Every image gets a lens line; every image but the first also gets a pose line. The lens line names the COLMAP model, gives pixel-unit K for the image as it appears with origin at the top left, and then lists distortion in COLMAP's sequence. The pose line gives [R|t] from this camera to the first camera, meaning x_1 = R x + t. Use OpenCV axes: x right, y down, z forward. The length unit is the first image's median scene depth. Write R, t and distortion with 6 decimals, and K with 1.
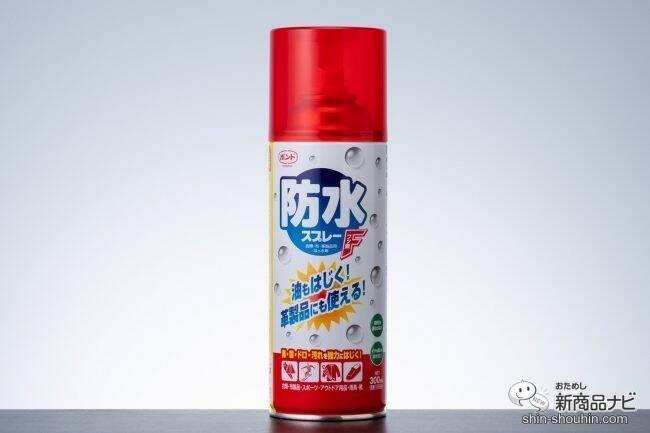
lens RADIAL K [[2552.9, 0, 324.7], [0, 2552.9, 217.3], [0, 0, 1]] dist [0.338935, 0.000000]
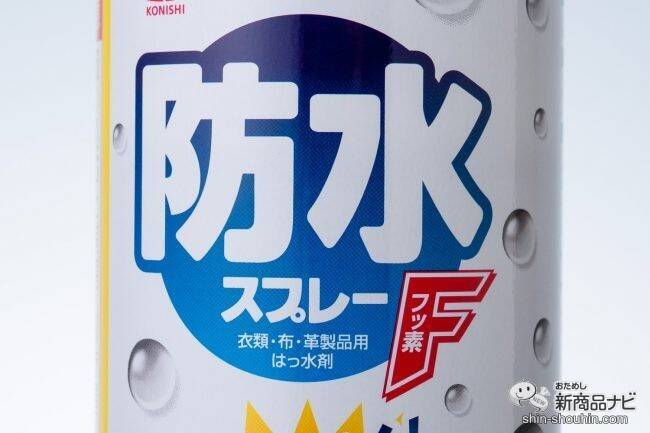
lens RADIAL K [[2552.9, 0, 325.4], [0, 2552.9, 215.9], [0, 0, 1]] dist [0.338935, 0.000000]
pose [[0.999993, 0.003725, 0.000413, 0.000571], [-0.003725, 0.999993, 0.000110, -0.000543], [-0.000413, -0.000111, 1.000000, 0.758984]]
